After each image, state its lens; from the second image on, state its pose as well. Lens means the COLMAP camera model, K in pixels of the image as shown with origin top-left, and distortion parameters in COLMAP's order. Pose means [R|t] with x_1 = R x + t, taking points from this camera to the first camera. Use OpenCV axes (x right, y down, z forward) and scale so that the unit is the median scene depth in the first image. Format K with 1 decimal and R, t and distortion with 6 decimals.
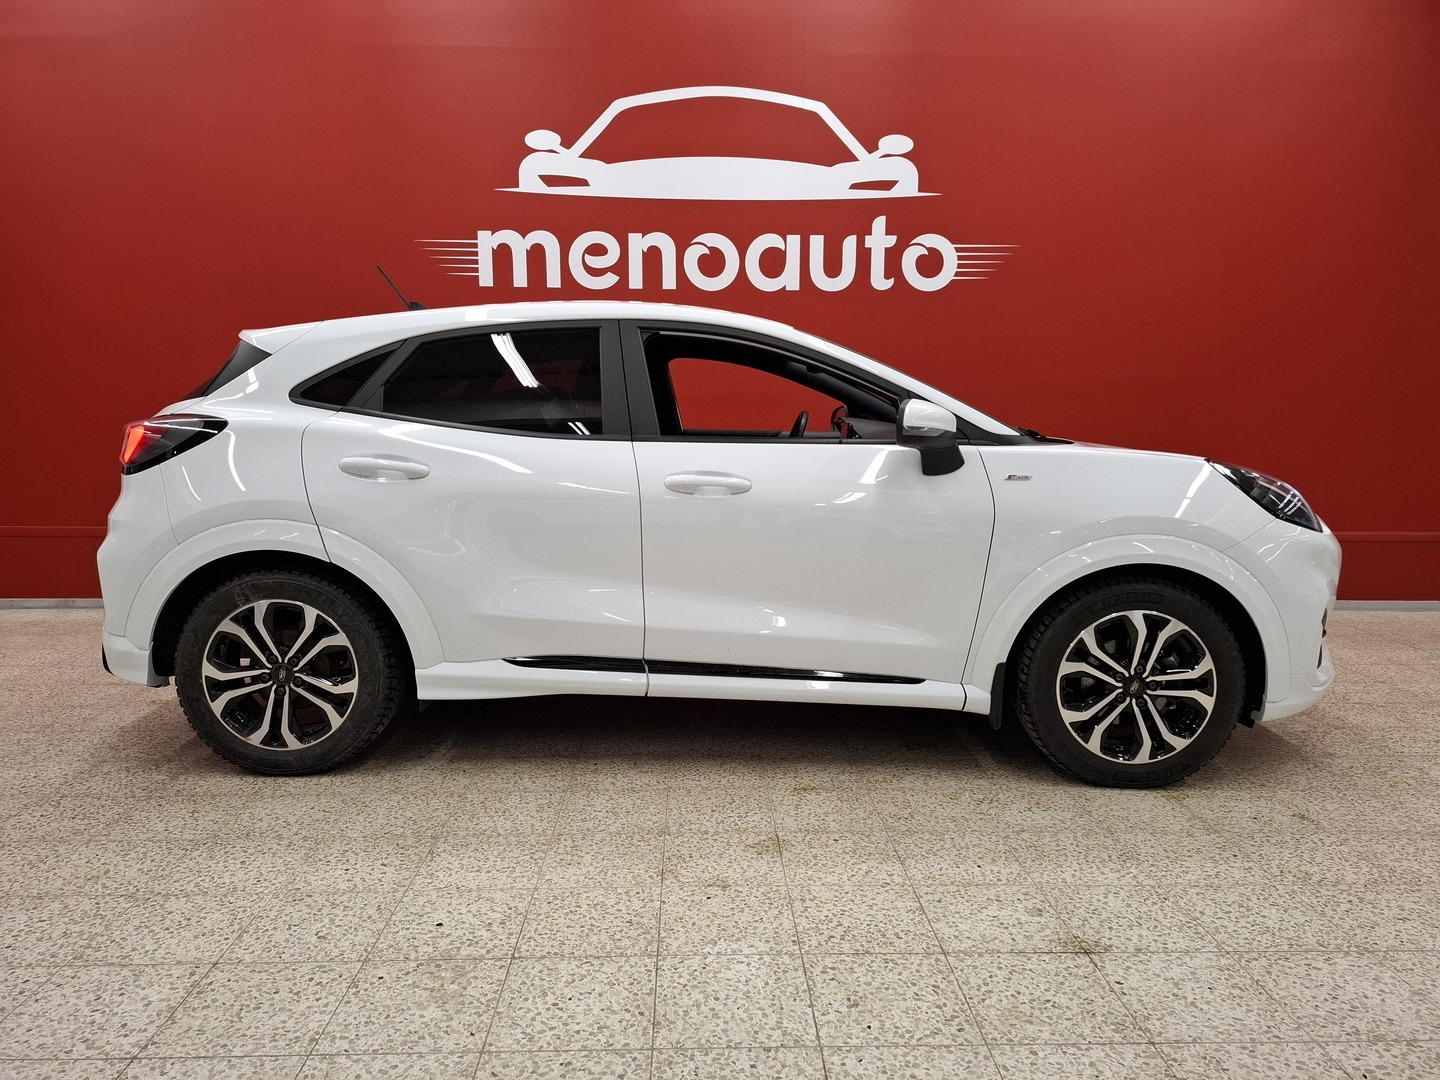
lens RADIAL K [[975.0, 0, 717.3], [0, 975.0, 542.1], [0, 0, 1]] dist [0.038848, -0.031184]
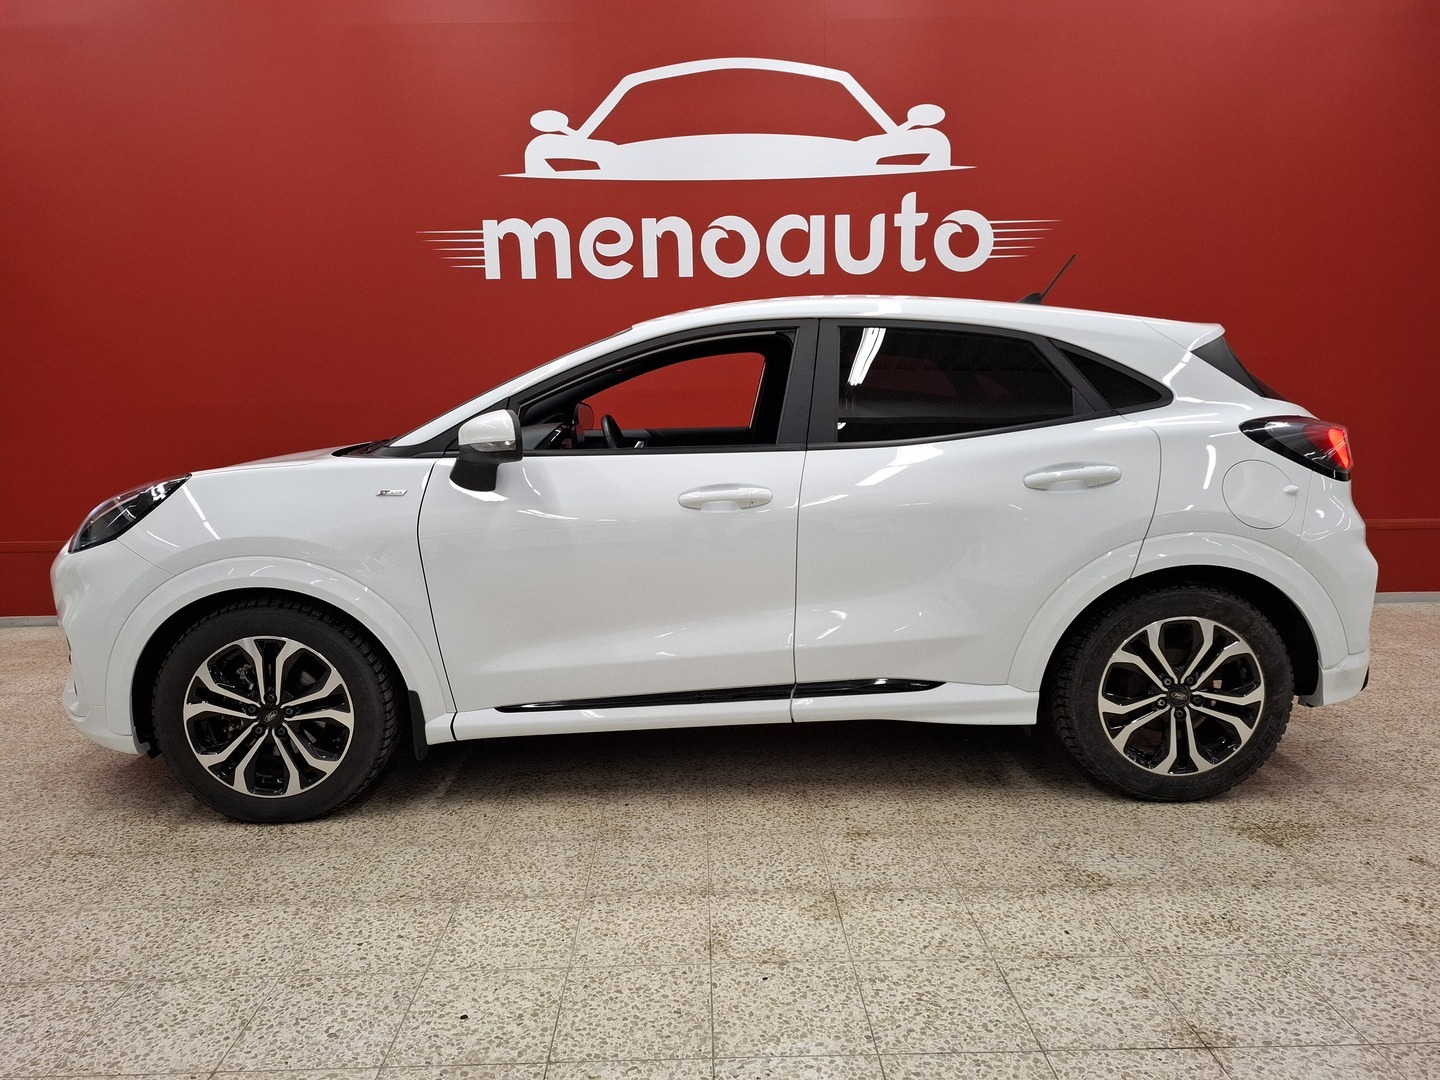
lens RADIAL K [[975.0, 0, 705.9], [0, 975.0, 545.6], [0, 0, 1]] dist [0.038848, -0.031184]
pose [[0.999585, -0.019608, -0.021092, -0.031276], [0.020087, 0.999540, 0.022743, -0.042580], [0.020637, -0.023157, 0.999519, 0.105934]]
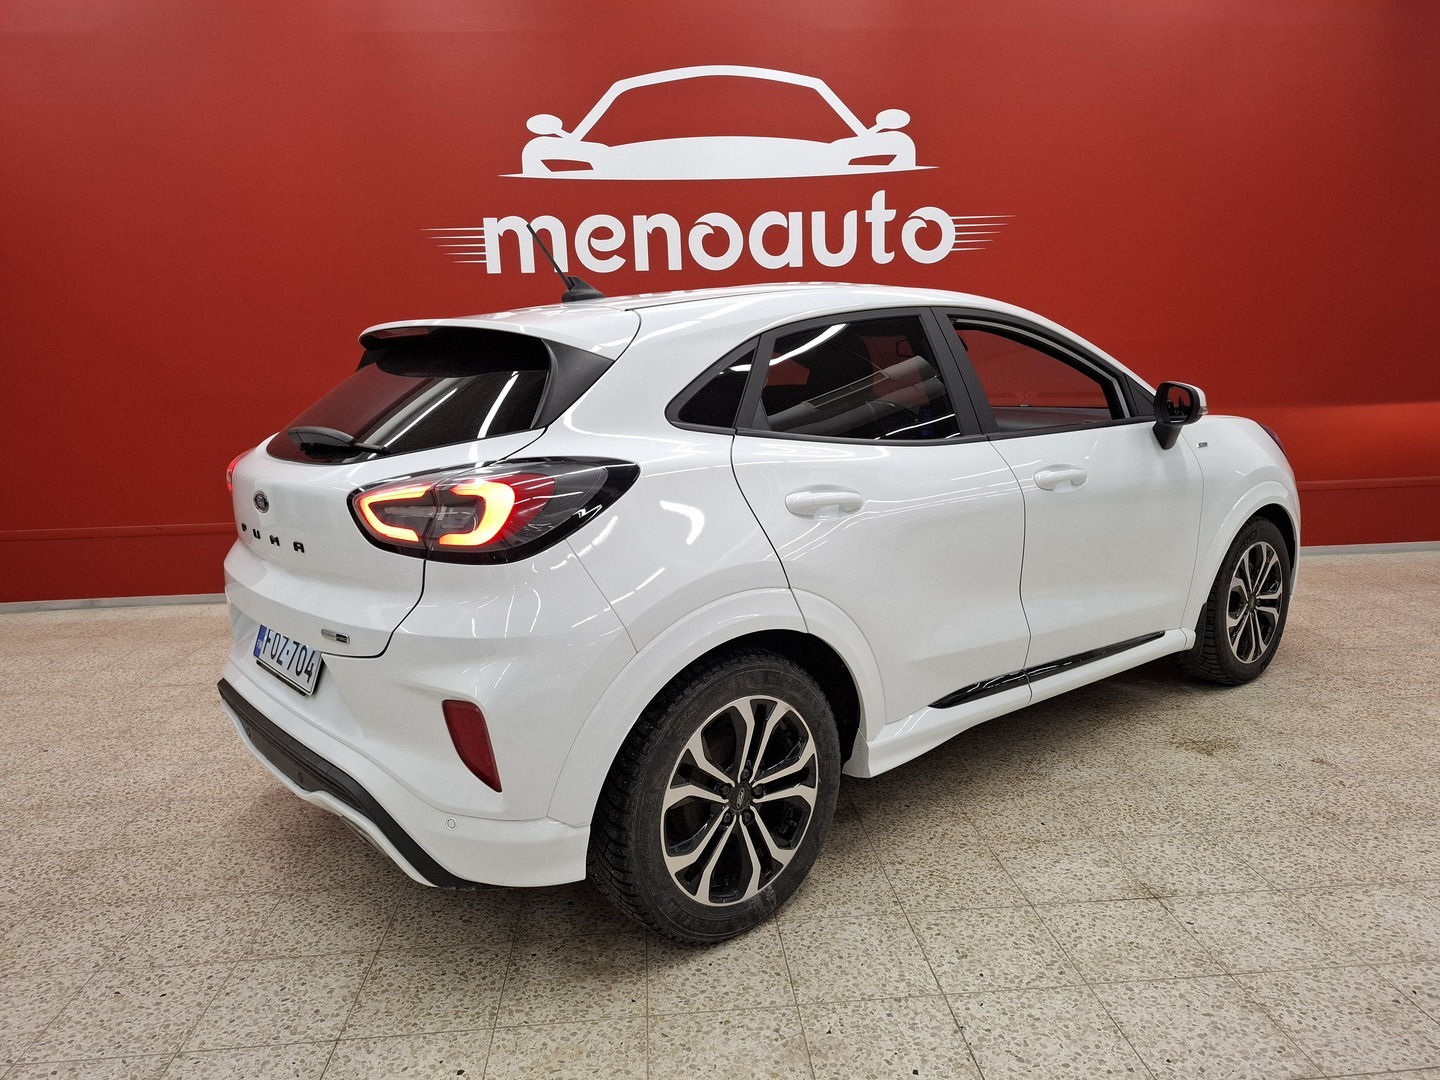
lens RADIAL K [[975.0, 0, 711.6], [0, 975.0, 548.7], [0, 0, 1]] dist [0.038848, -0.031184]
pose [[0.998470, -0.042863, 0.034941, -0.121313], [0.040905, 0.997651, 0.054954, -0.049371], [-0.037214, -0.053441, 0.997877, -0.063634]]
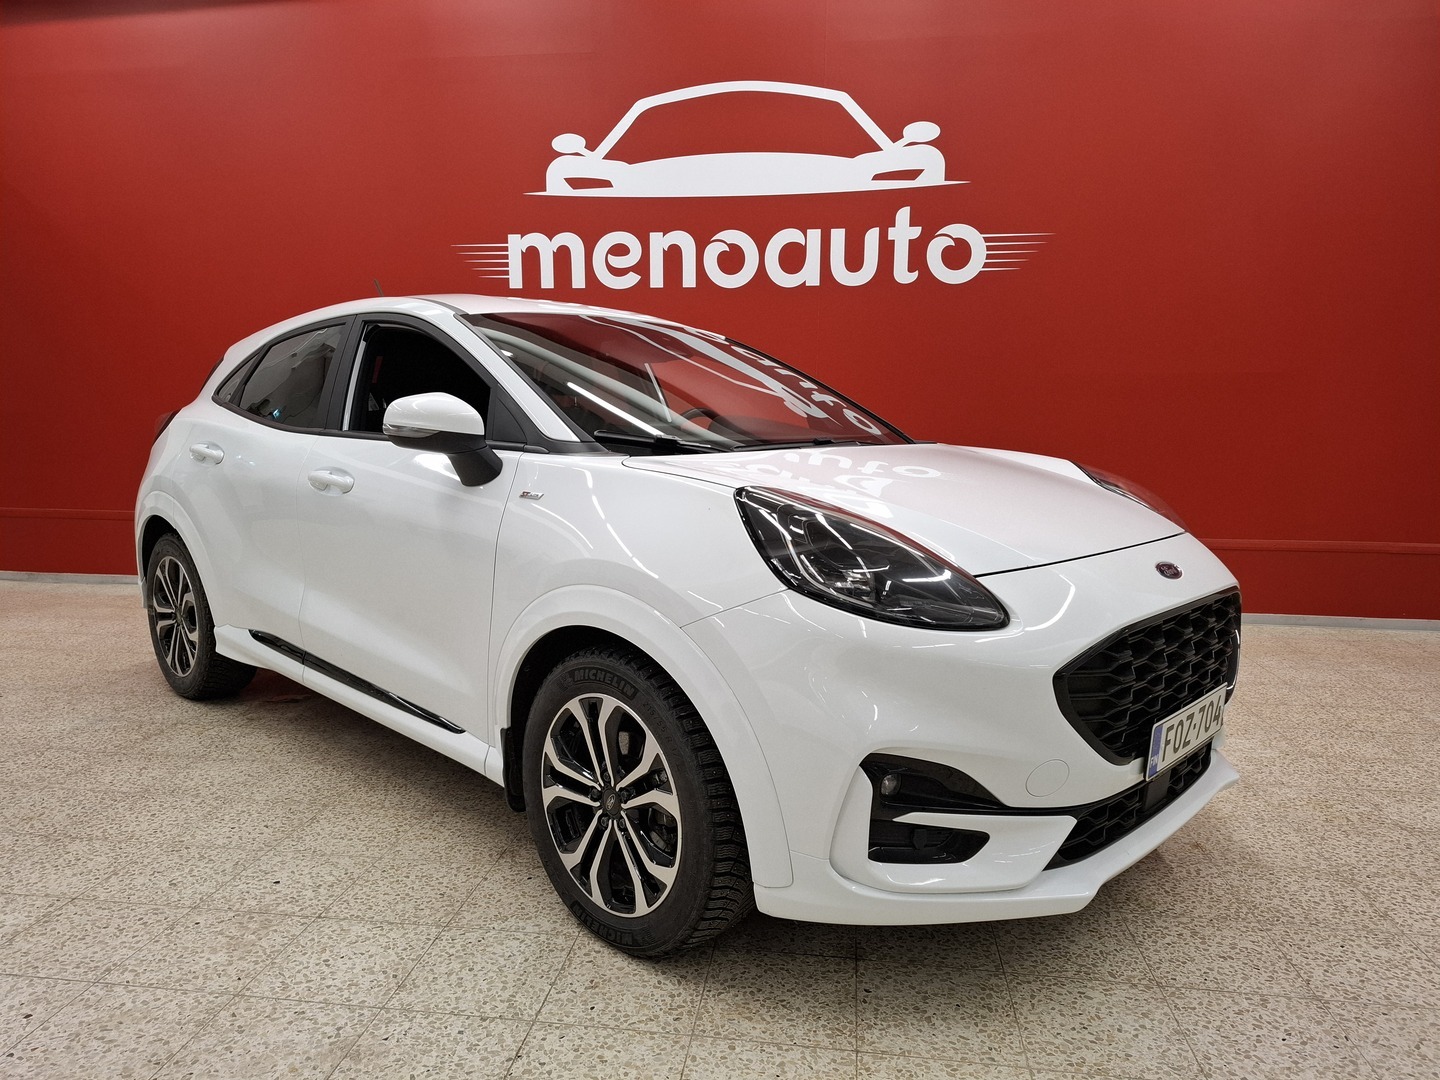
lens RADIAL K [[975.0, 0, 716.0], [0, 975.0, 563.7], [0, 0, 1]] dist [0.038848, -0.031184]
pose [[0.986171, 0.026712, -0.163565, 0.307401], [-0.022295, 0.999337, 0.028784, -0.006982], [0.164226, -0.024740, 0.986112, 0.005114]]
